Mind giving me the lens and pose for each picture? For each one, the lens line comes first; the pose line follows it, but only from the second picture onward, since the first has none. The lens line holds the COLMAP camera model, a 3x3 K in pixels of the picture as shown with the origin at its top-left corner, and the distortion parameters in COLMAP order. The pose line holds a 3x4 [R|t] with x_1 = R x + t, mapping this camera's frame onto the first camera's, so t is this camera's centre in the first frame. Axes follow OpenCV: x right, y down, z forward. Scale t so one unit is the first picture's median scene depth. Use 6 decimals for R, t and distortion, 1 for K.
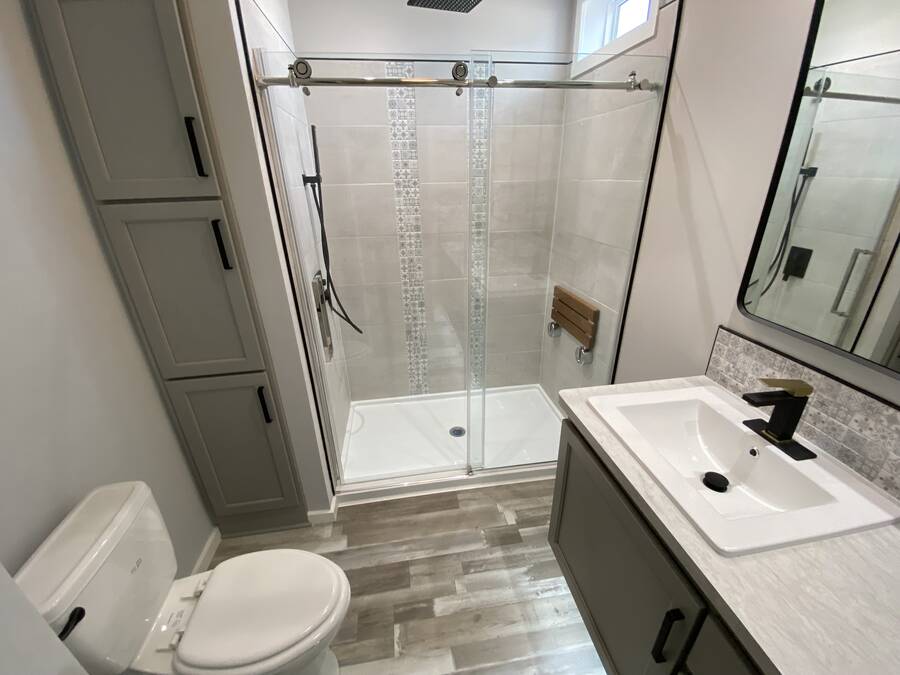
lens RADIAL K [[367.7, 0, 447.6], [0, 367.7, 336.0], [0, 0, 1]] dist [0.032626, -0.026831]
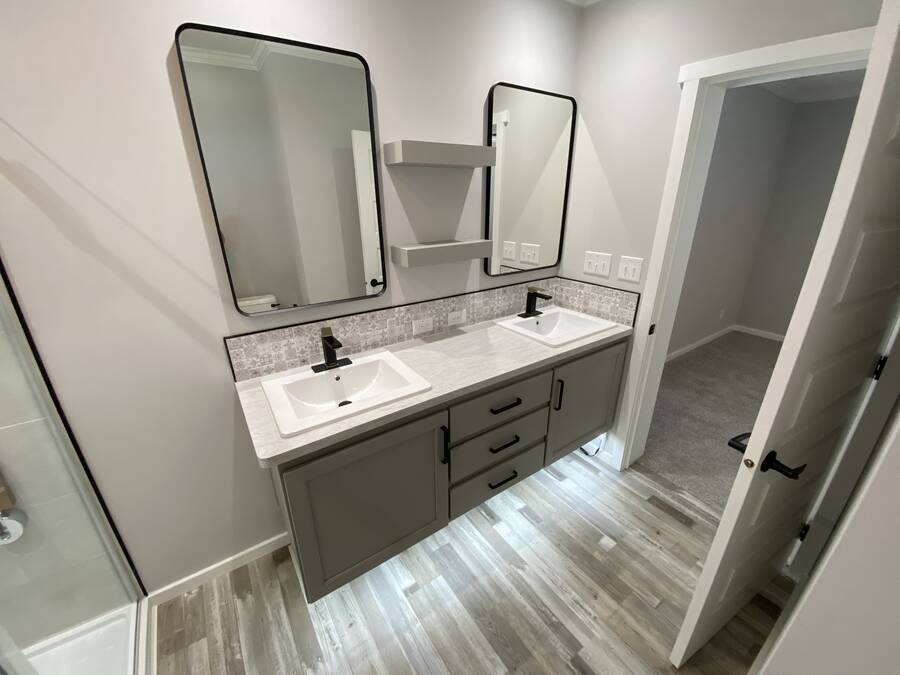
lens RADIAL K [[367.7, 0, 447.6], [0, 367.7, 336.0], [0, 0, 1]] dist [0.032626, -0.026831]
pose [[-0.435320, -0.301810, 0.848179, -0.453068], [0.371765, 0.797788, 0.474684, -0.278488], [-0.819931, 0.521963, -0.235091, 0.626693]]
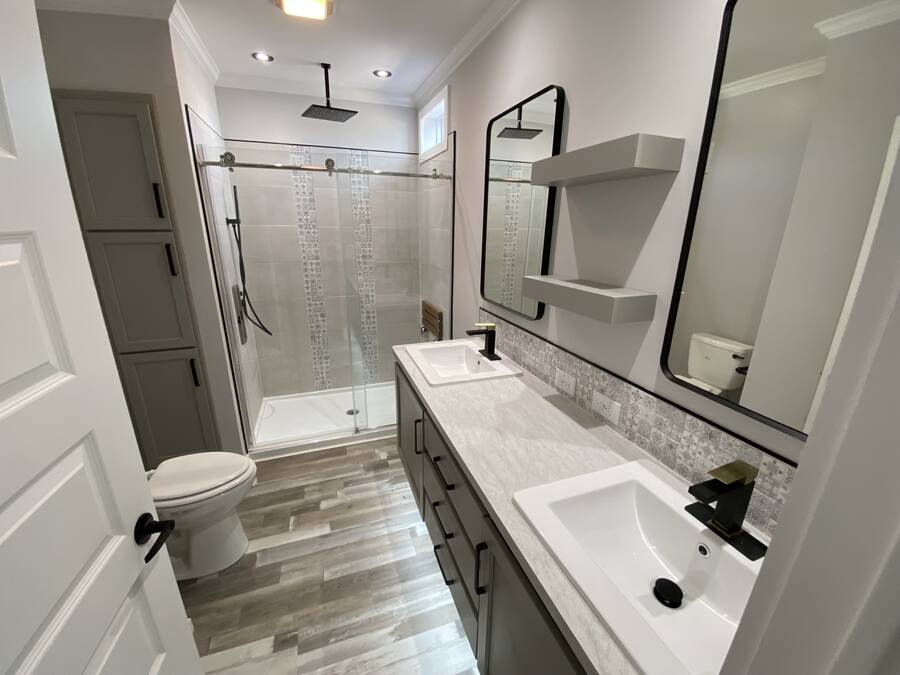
lens RADIAL K [[367.7, 0, 447.6], [0, 367.7, 336.0], [0, 0, 1]] dist [0.032626, -0.026831]
pose [[0.982362, -0.025500, 0.185241, 0.209850], [0.046282, 0.992992, -0.108745, 0.261131], [-0.181170, 0.115401, 0.976658, -0.613282]]
